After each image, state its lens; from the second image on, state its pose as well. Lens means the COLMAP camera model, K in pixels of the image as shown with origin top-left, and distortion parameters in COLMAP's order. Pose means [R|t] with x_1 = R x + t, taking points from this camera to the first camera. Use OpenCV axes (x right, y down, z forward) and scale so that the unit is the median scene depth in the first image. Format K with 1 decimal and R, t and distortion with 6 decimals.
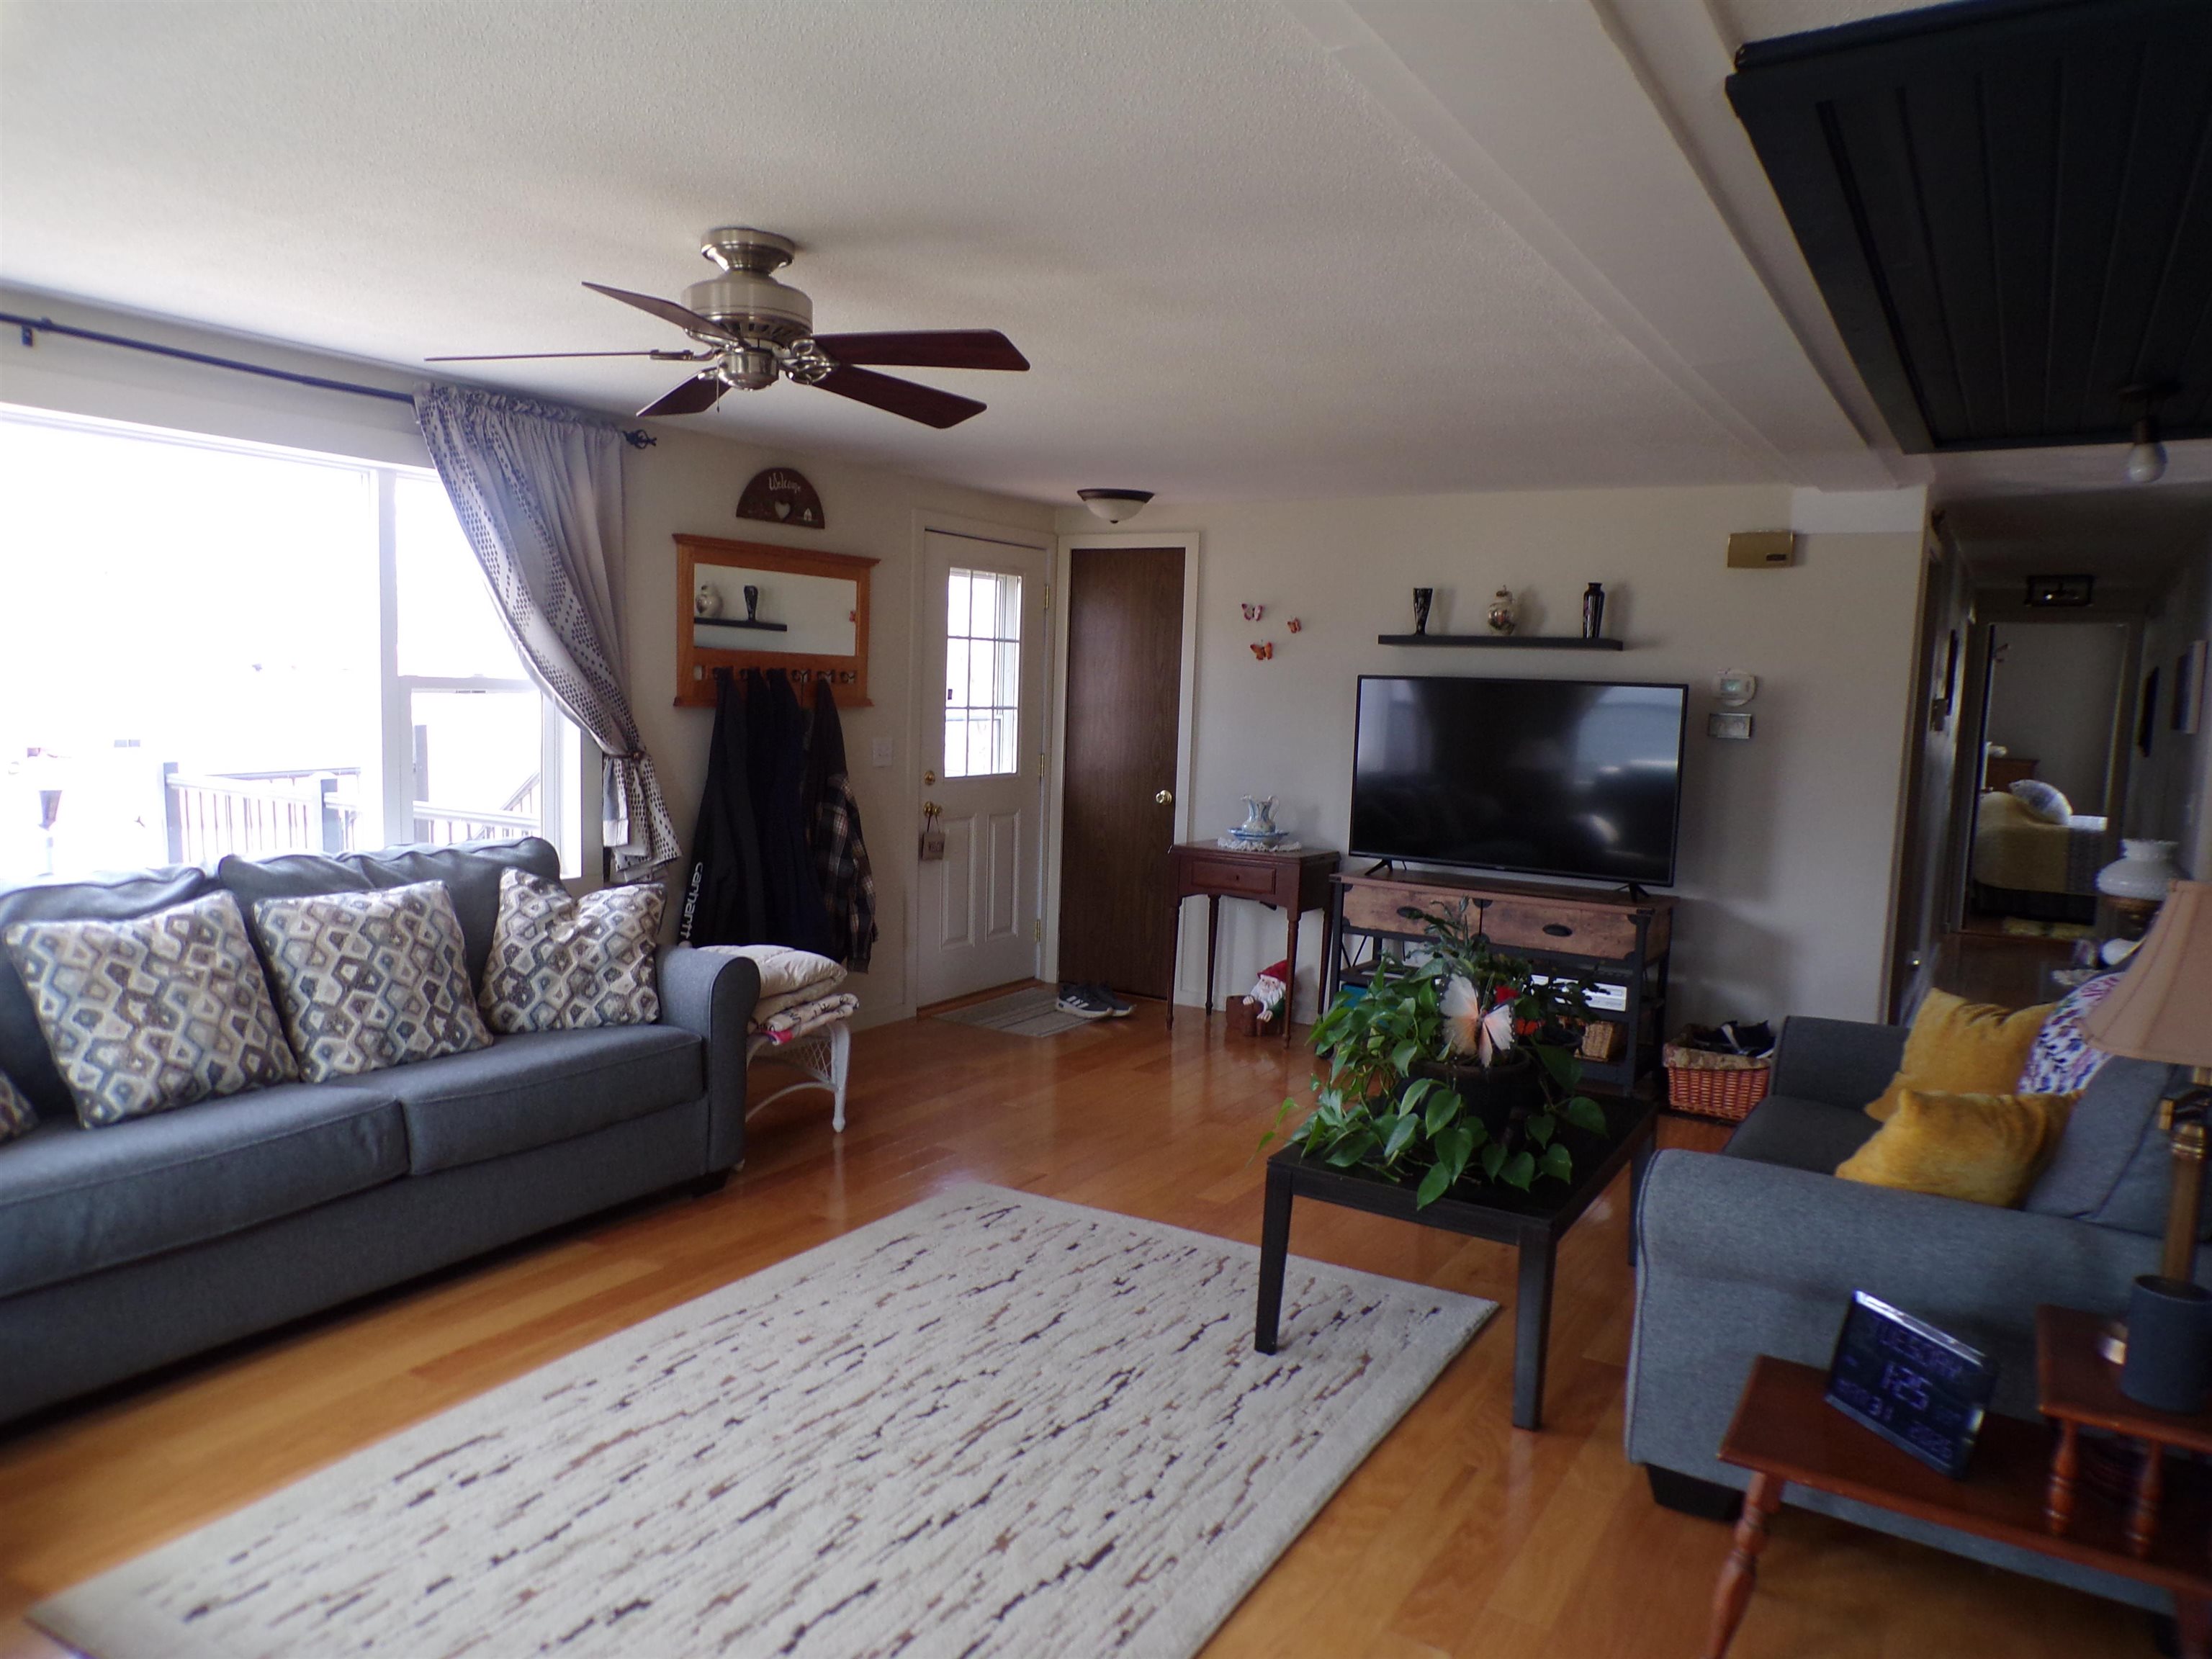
lens RADIAL K [[1491.0, 0, 1104.2], [0, 1491.0, 832.0], [0, 0, 1]] dist [0.000999, -0.003325]
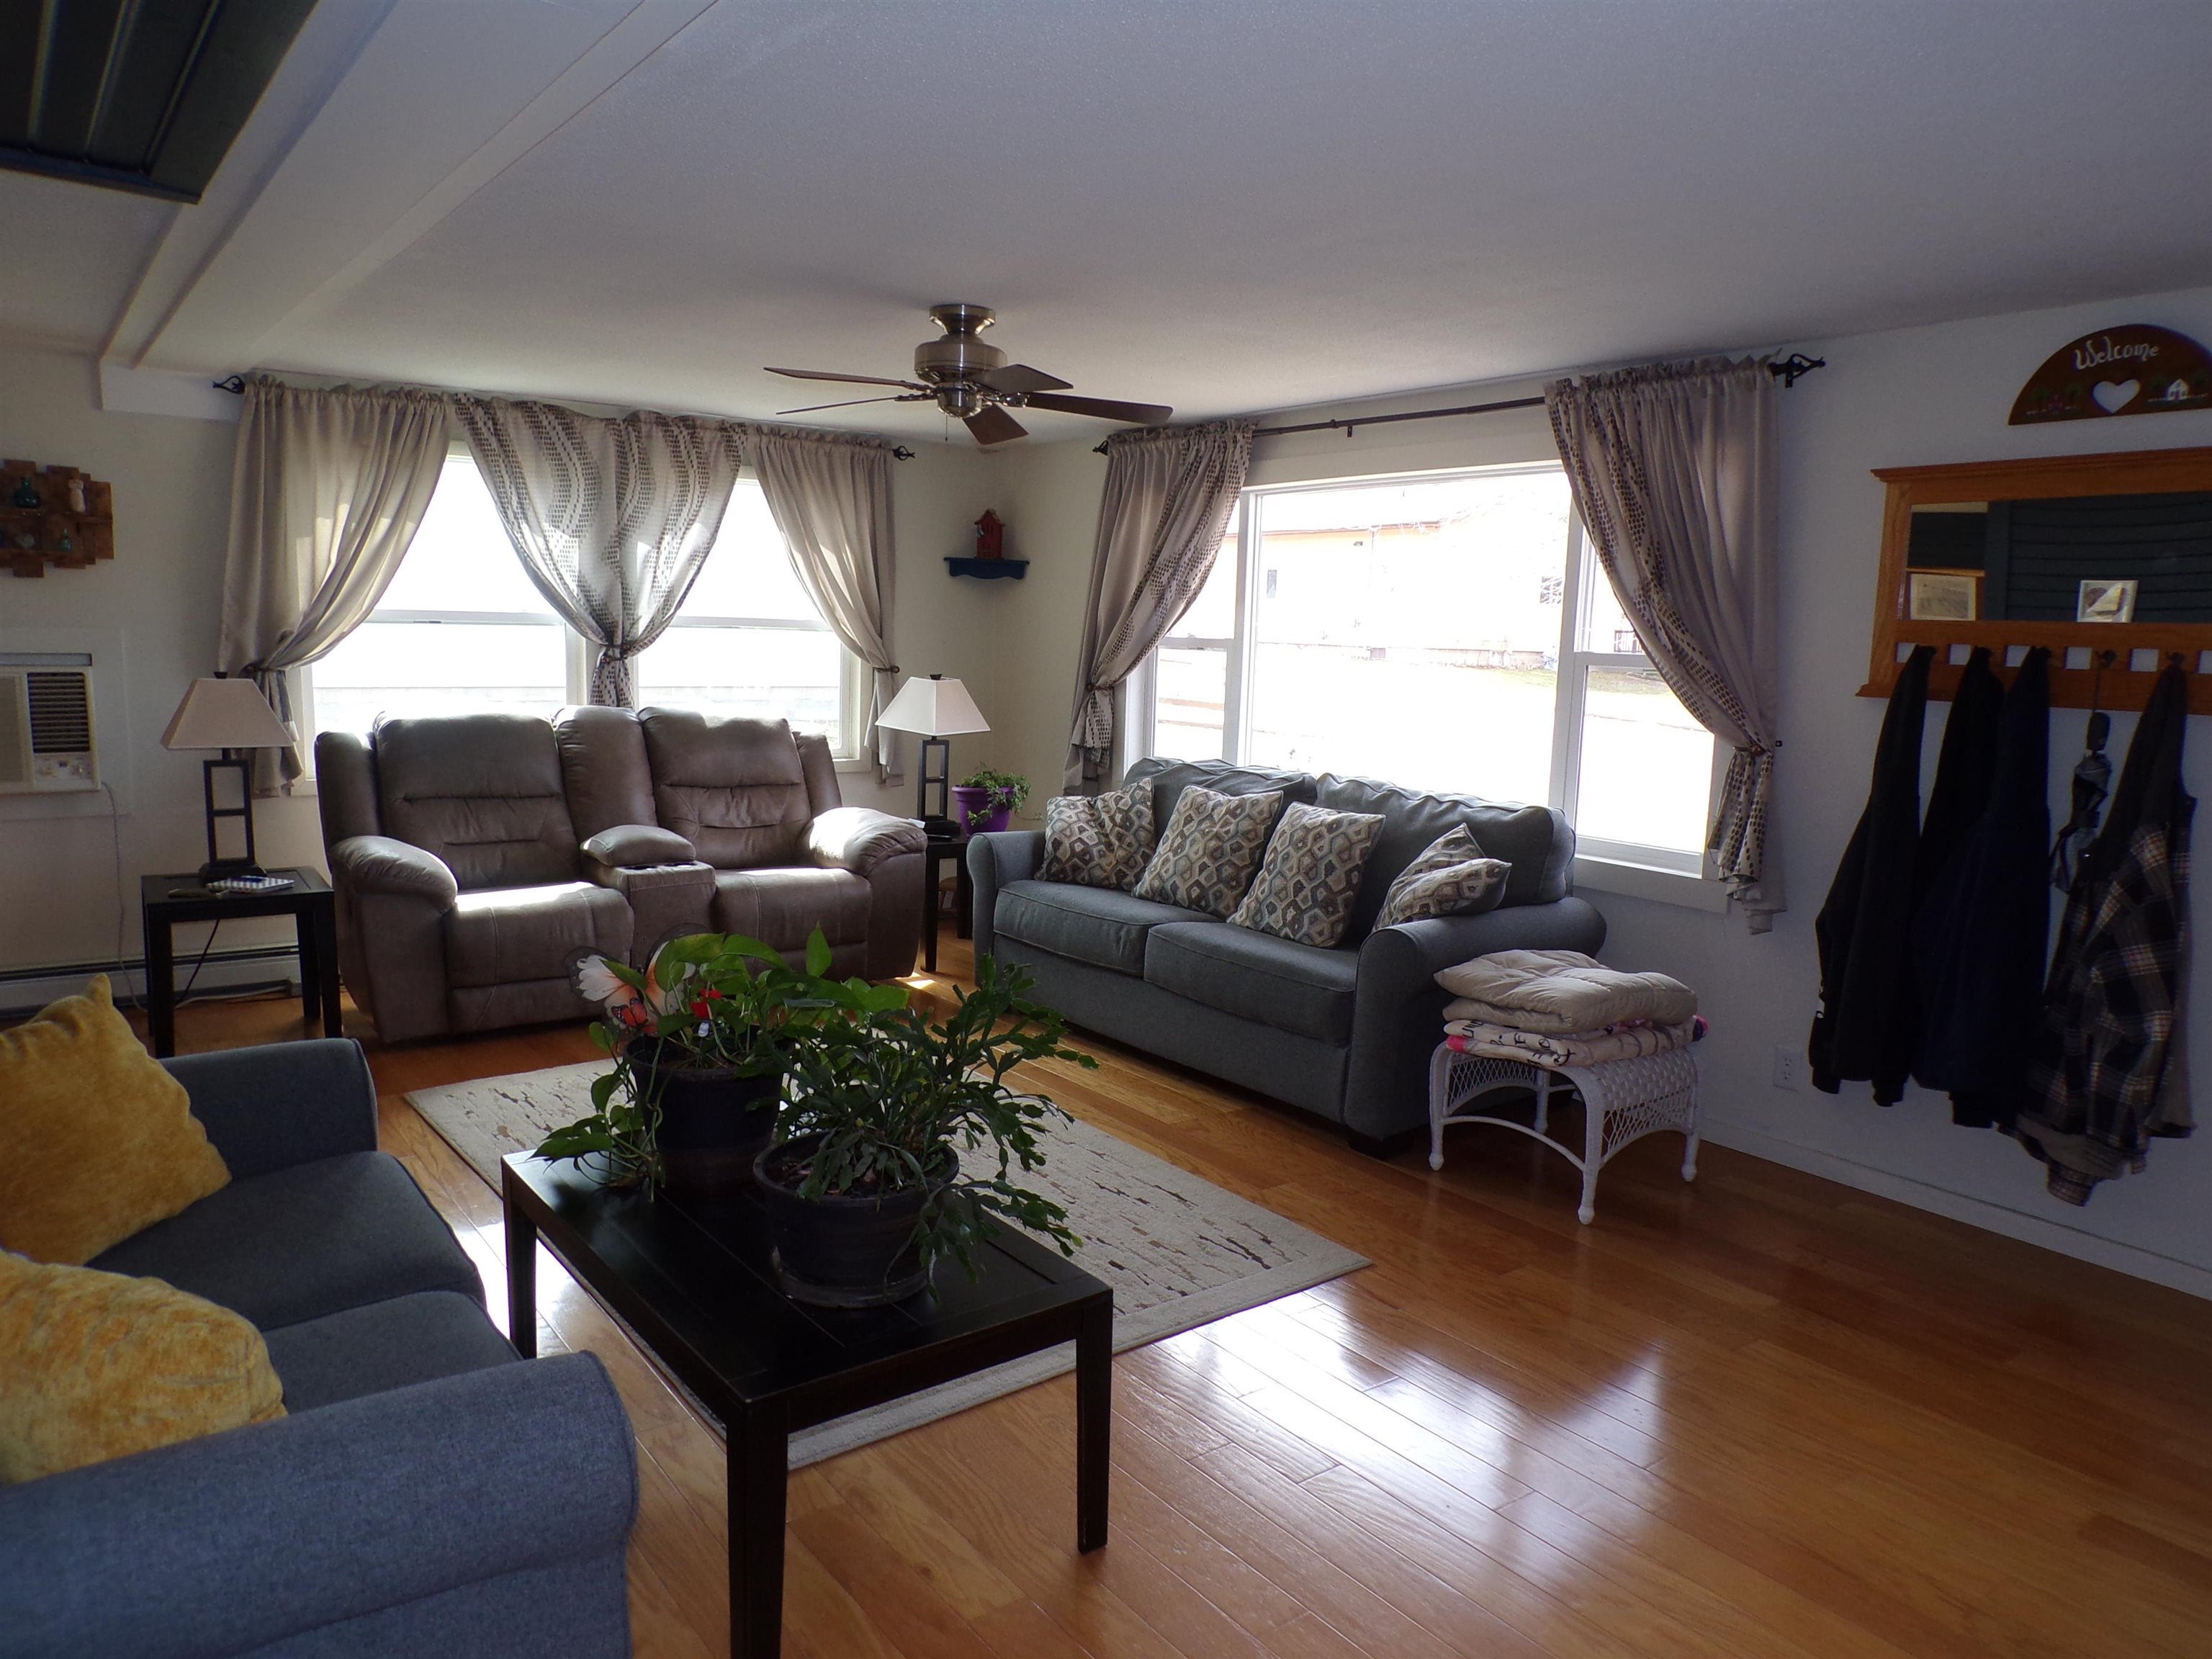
lens RADIAL K [[1491.0, 0, 1102.5], [0, 1491.0, 831.4], [0, 0, 1]] dist [0.000999, -0.003325]
pose [[-0.357575, 0.082943, -0.930194, 0.798482], [-0.135270, 0.980944, 0.139468, -0.097574], [0.924036, 0.175698, -0.339542, 1.273123]]
